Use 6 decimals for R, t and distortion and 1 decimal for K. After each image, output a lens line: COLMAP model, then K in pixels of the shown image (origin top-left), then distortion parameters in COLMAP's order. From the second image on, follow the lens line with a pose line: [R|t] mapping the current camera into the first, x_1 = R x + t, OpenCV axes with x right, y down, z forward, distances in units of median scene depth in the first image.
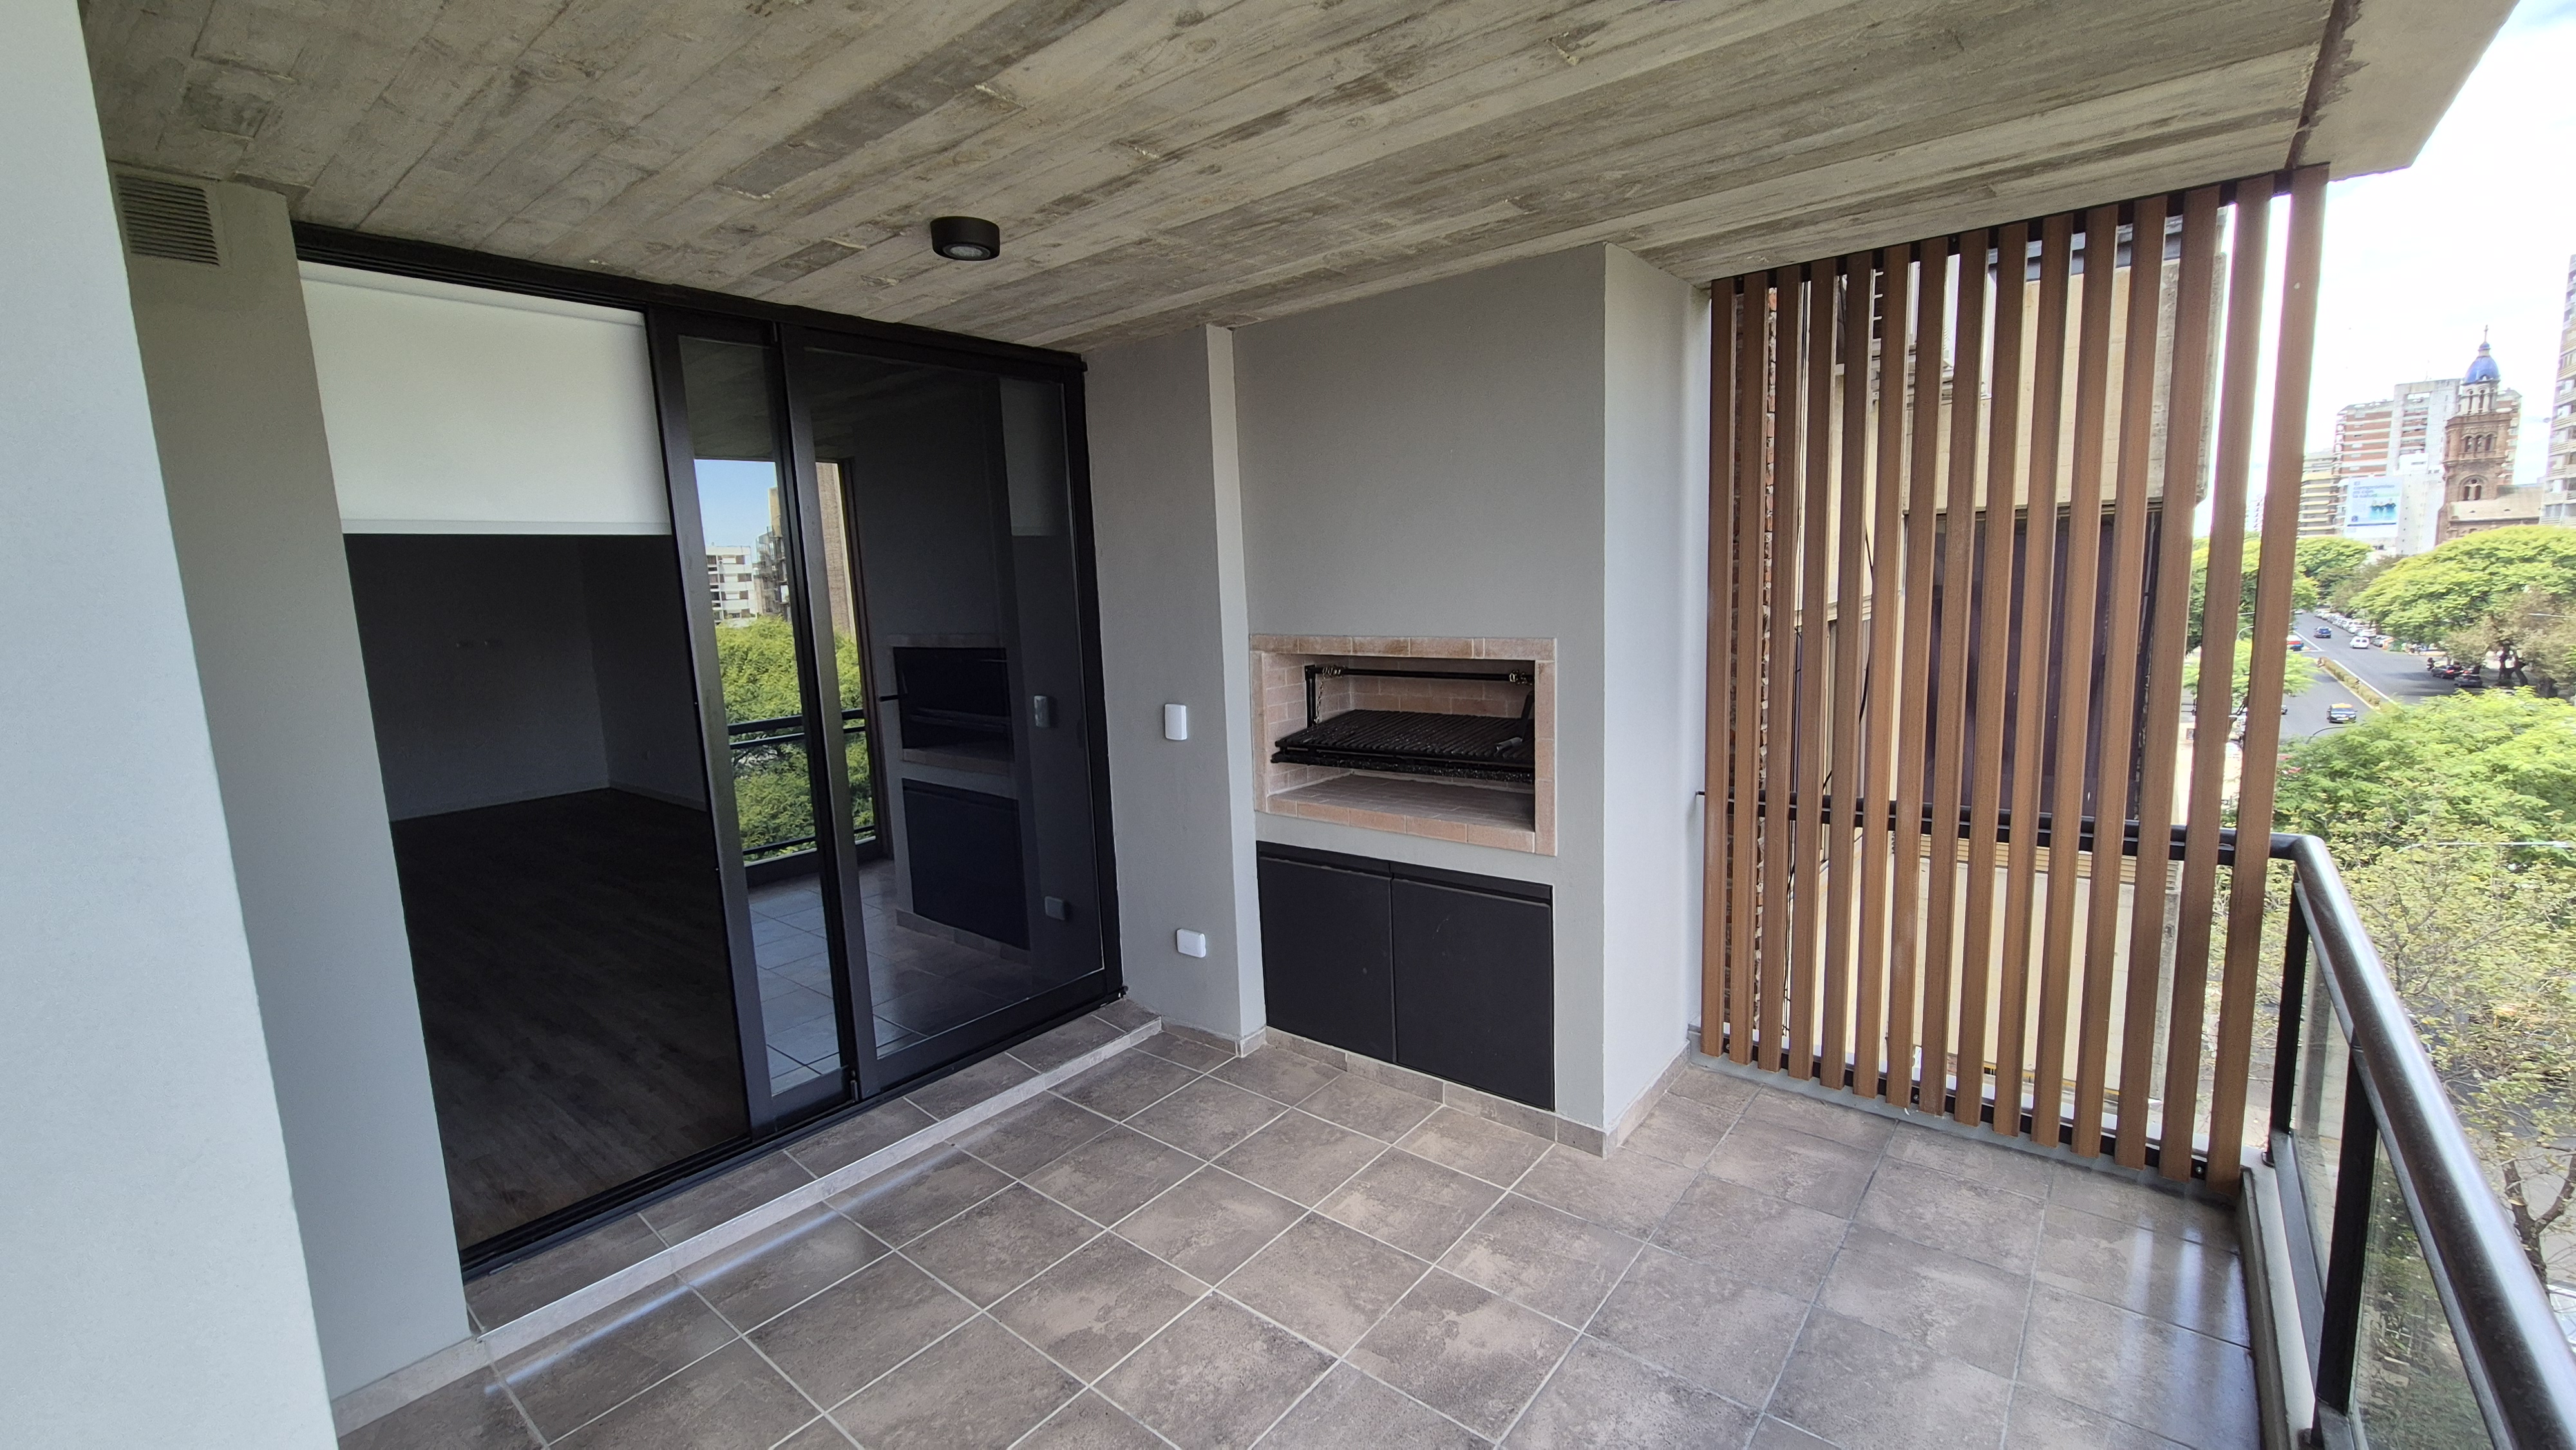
lens RADIAL K [[1061.0, 0, 1294.1], [0, 1061.0, 728.7], [0, 0, 1]] dist [0.003432, -0.000888]
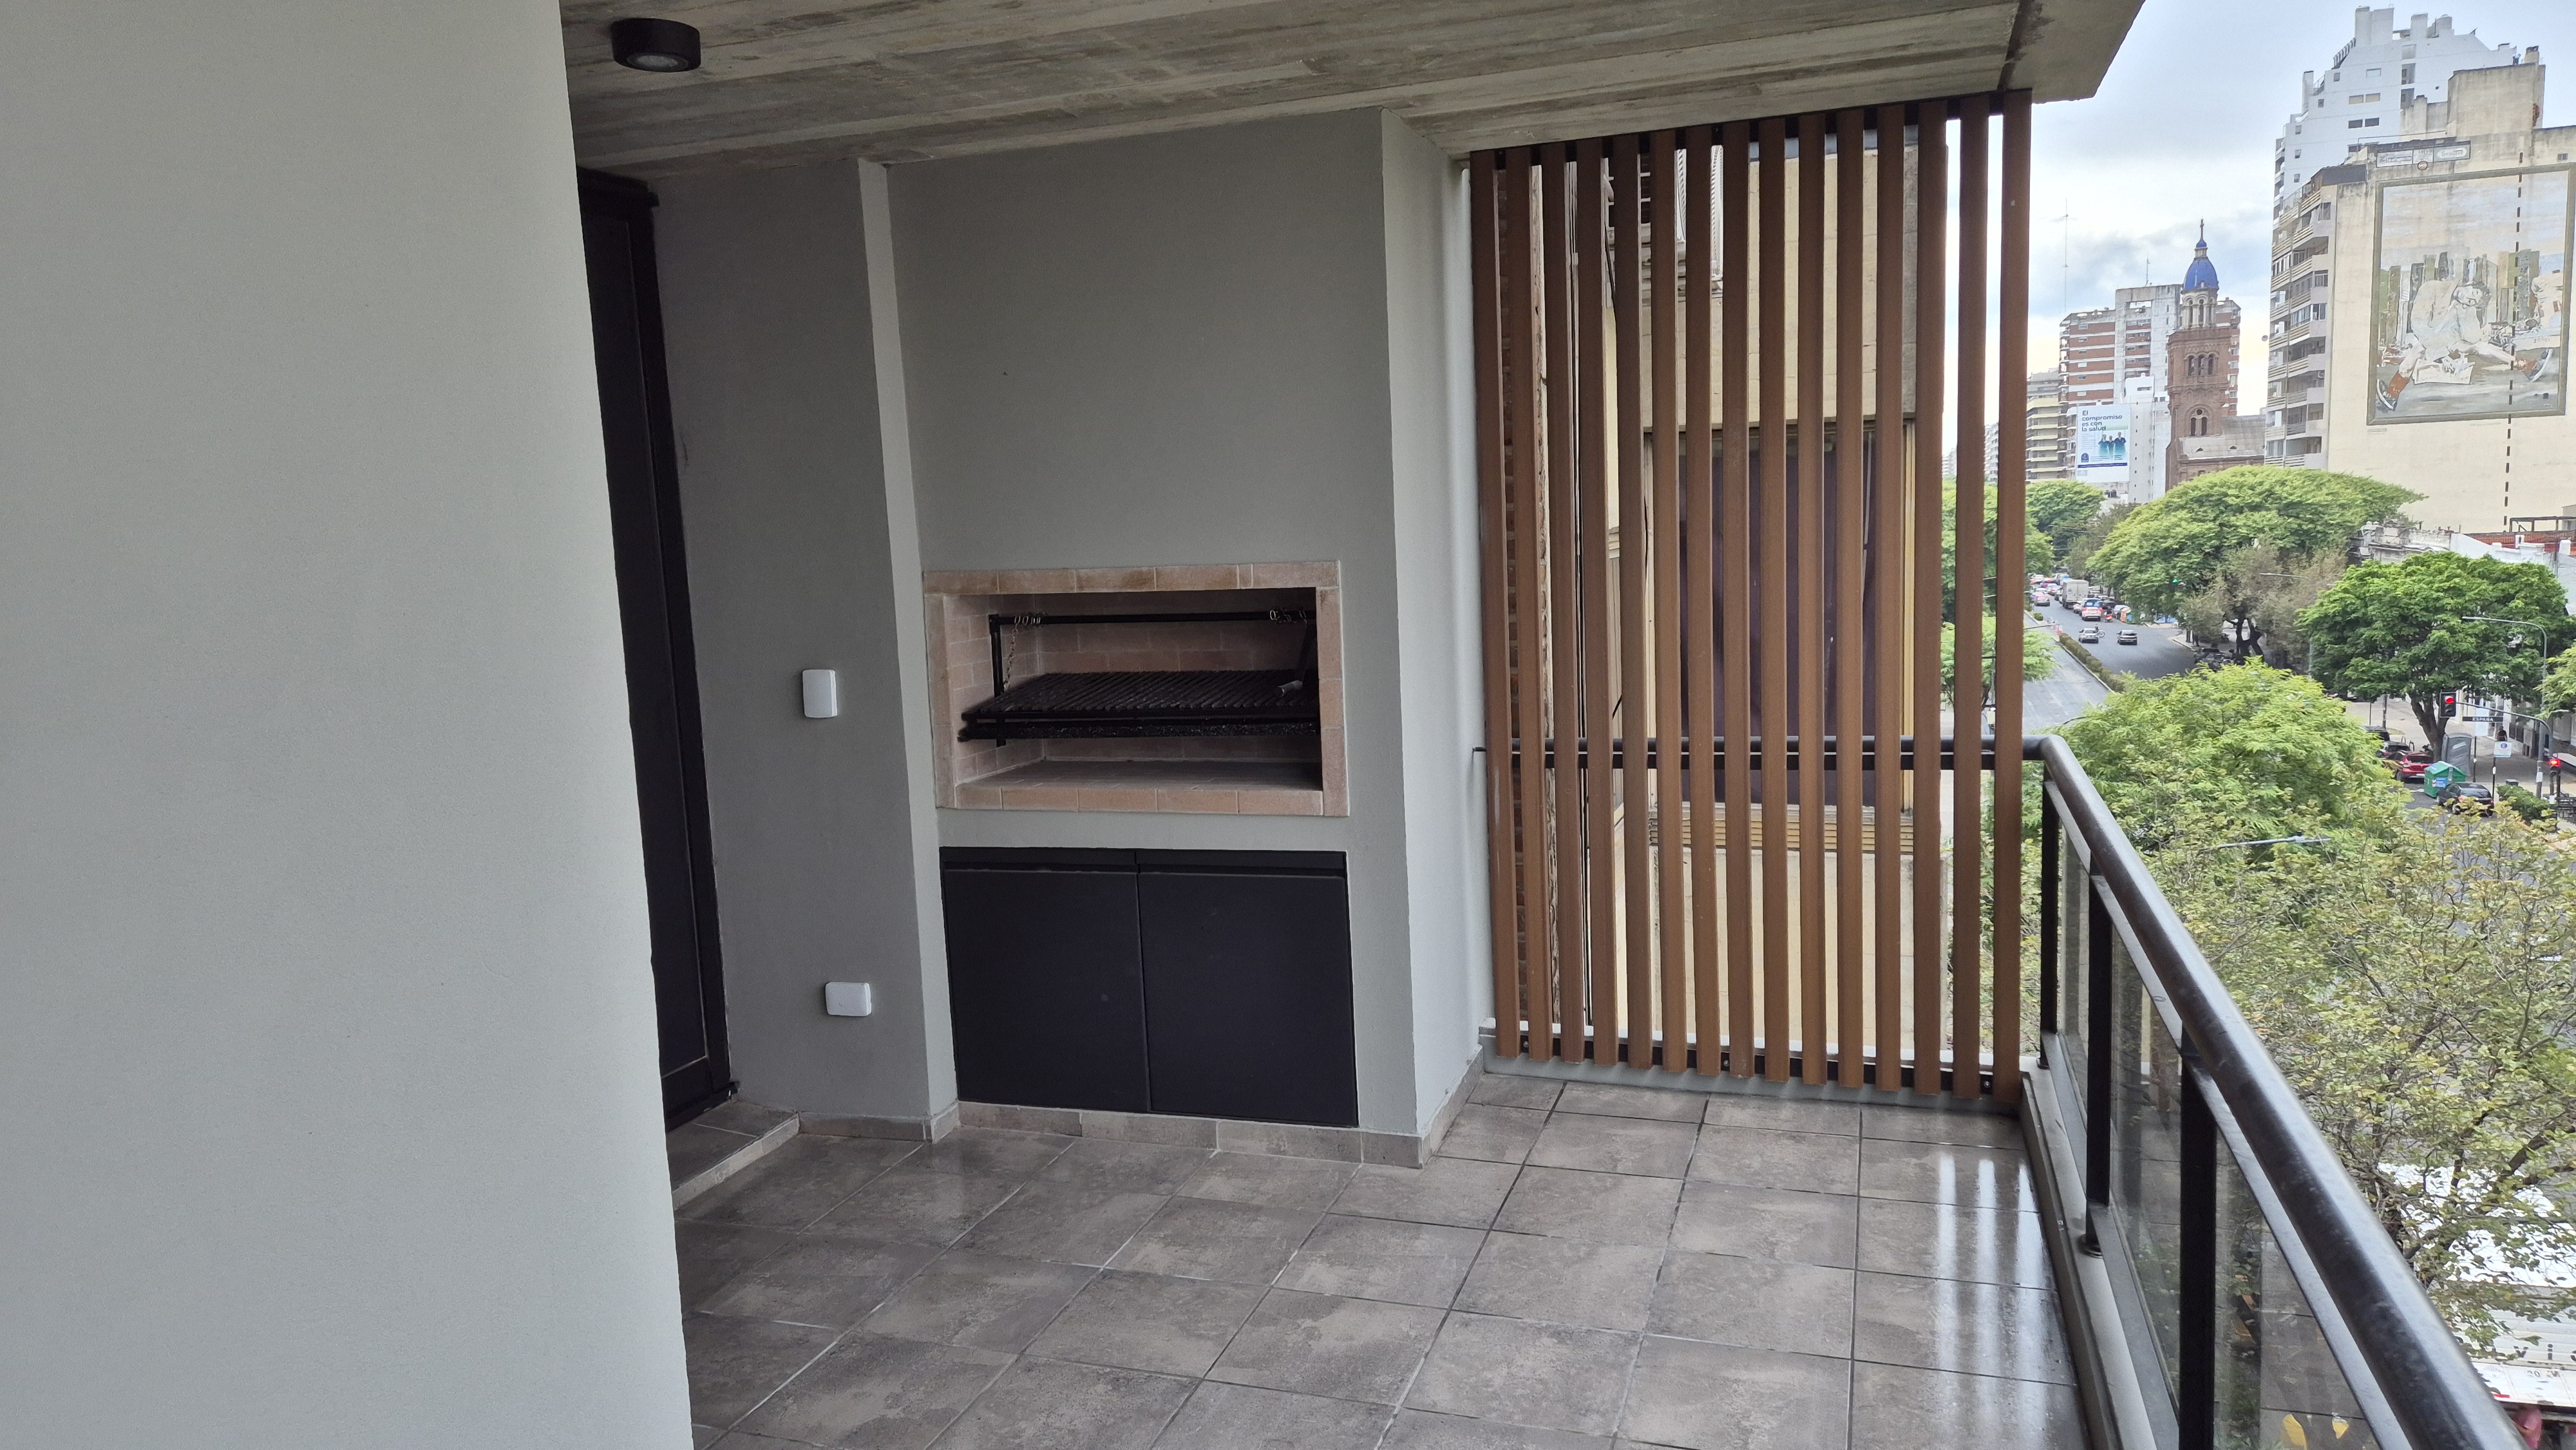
lens RADIAL K [[1717.5, 0, 1281.5], [0, 1717.5, 747.7], [0, 0, 1]] dist [0.051850, -0.021806]
pose [[0.940561, -0.048102, 0.336201, -0.262721], [0.055945, 0.998340, -0.013675, 0.079625], [-0.334985, 0.031671, 0.941691, -0.277017]]
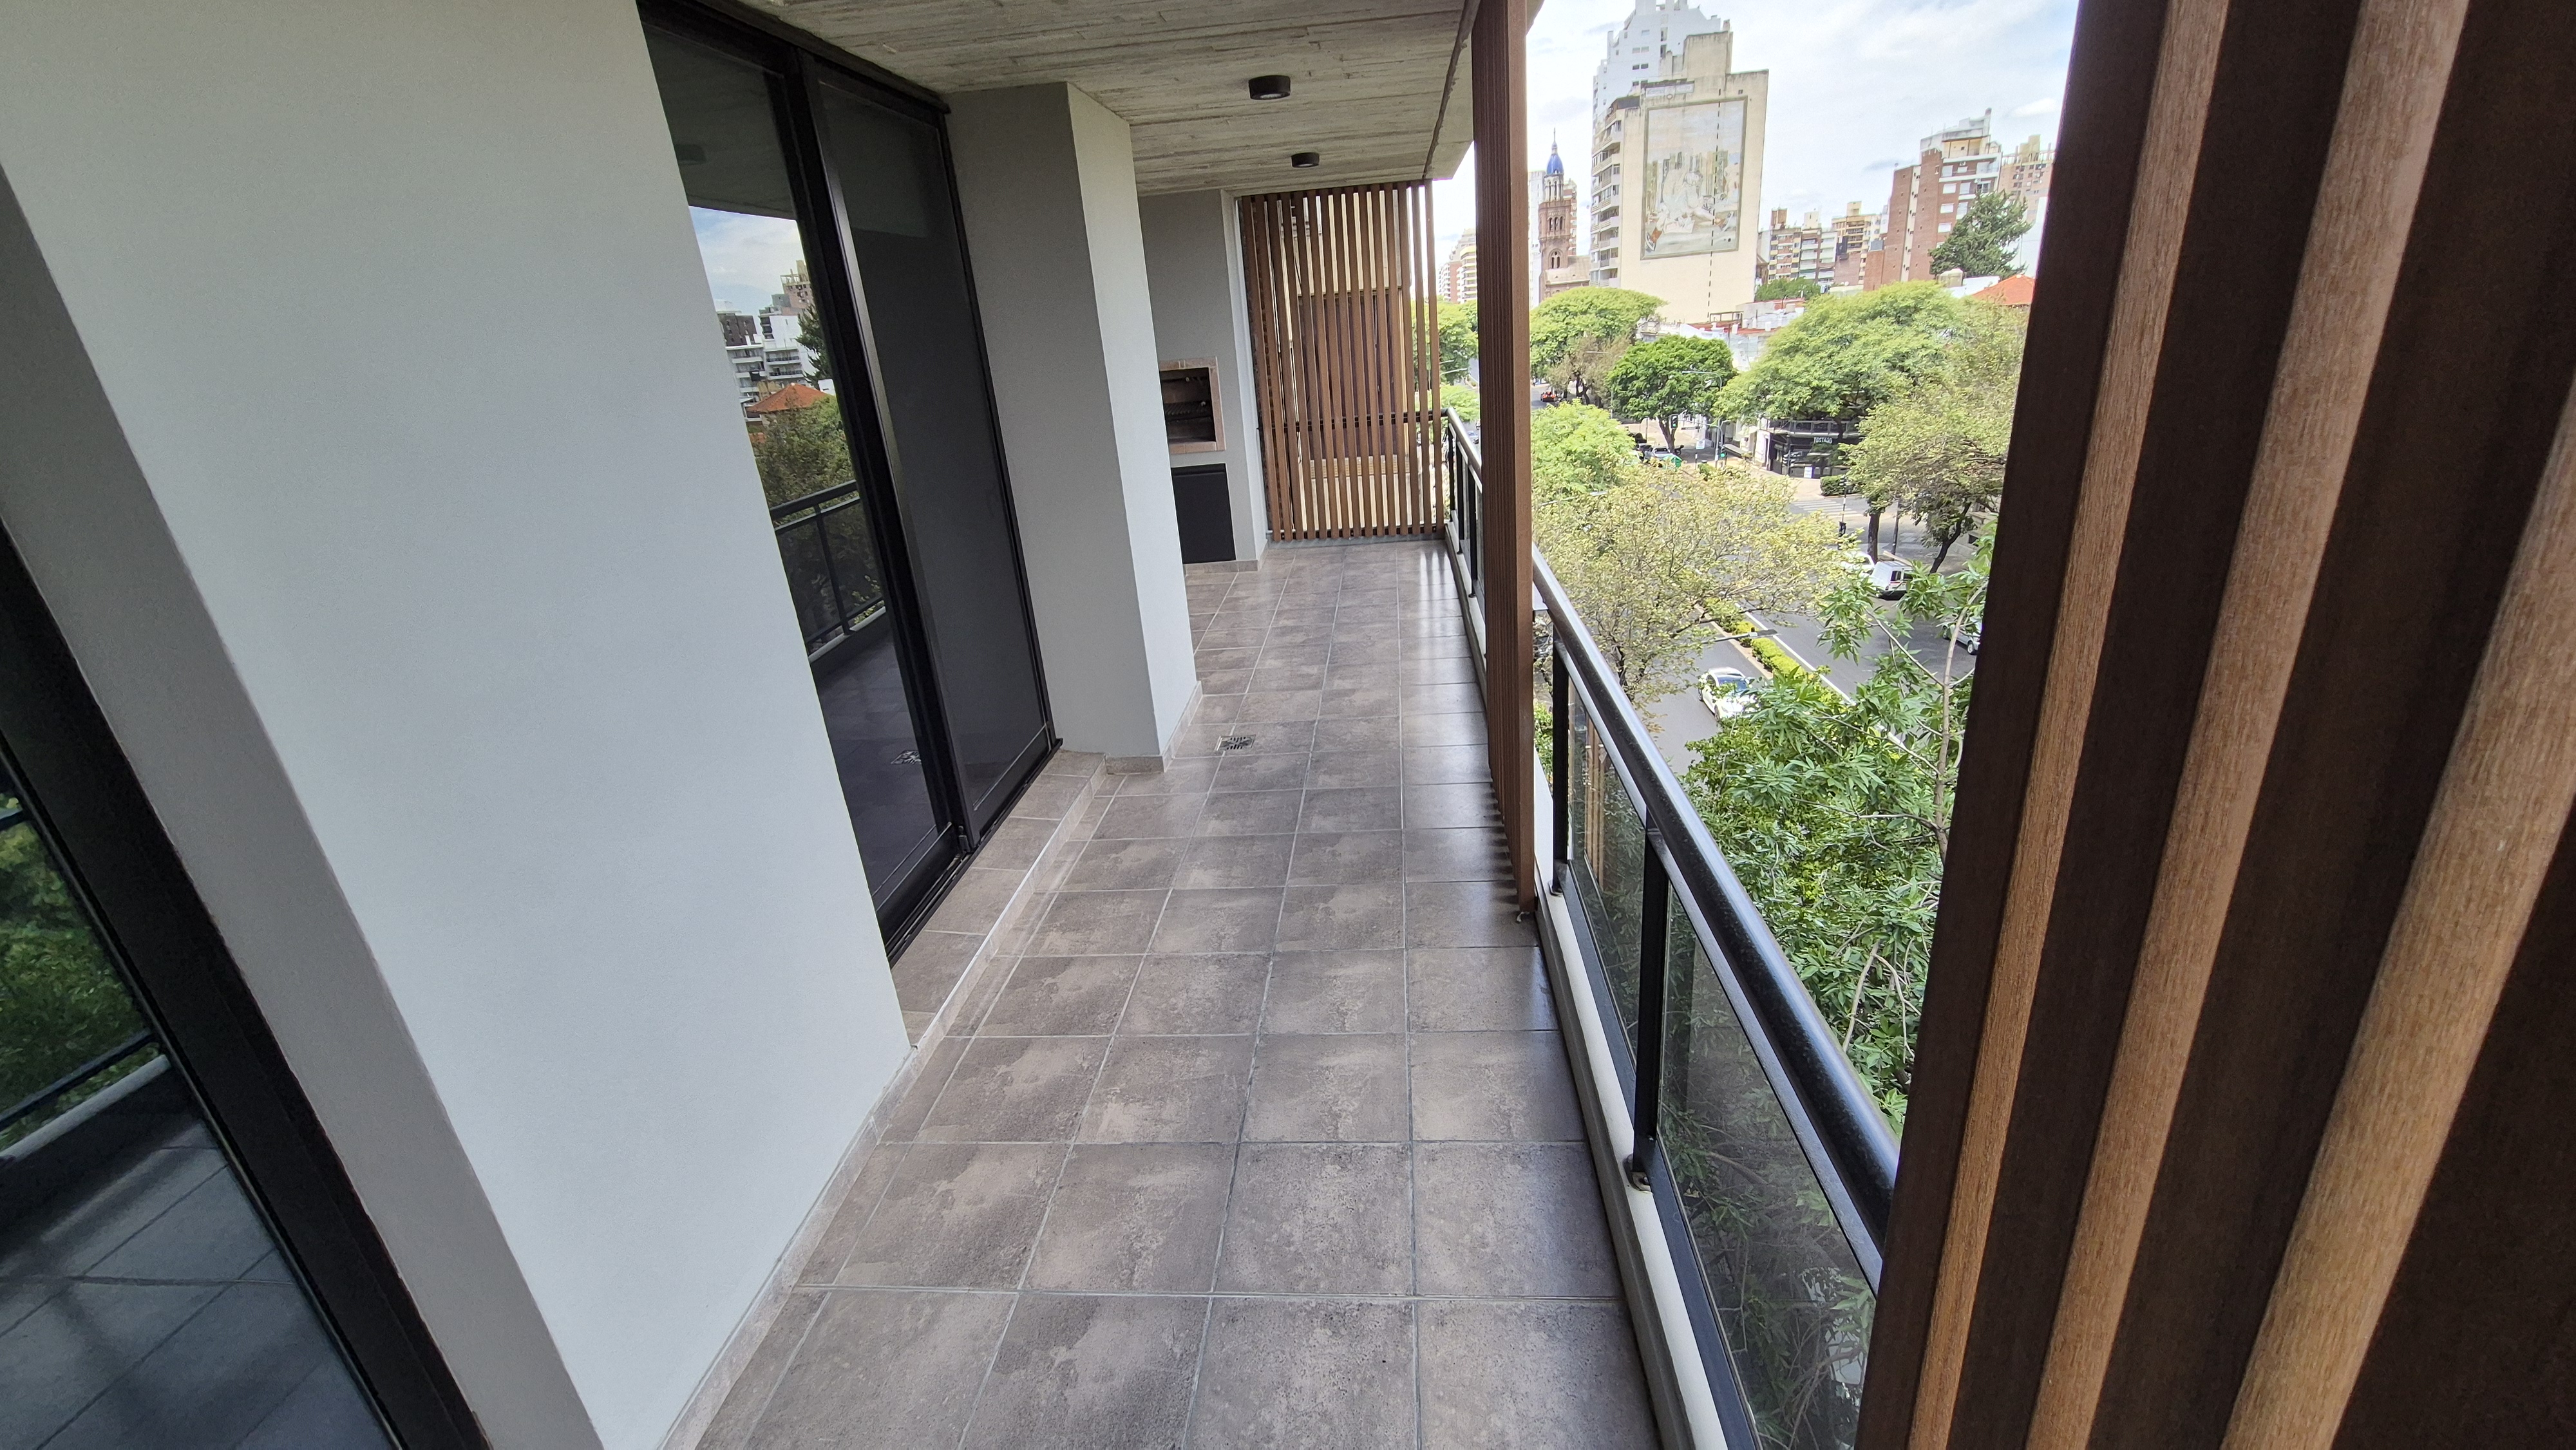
lens RADIAL K [[1061.0, 0, 1281.7], [0, 1061.0, 736.3], [0, 0, 1]] dist [0.003432, -0.000888]
pose [[0.830806, -0.234849, 0.504587, -1.044586], [0.132033, 0.963898, 0.231232, 0.207443], [-0.540675, -0.125486, 0.831820, -1.203608]]
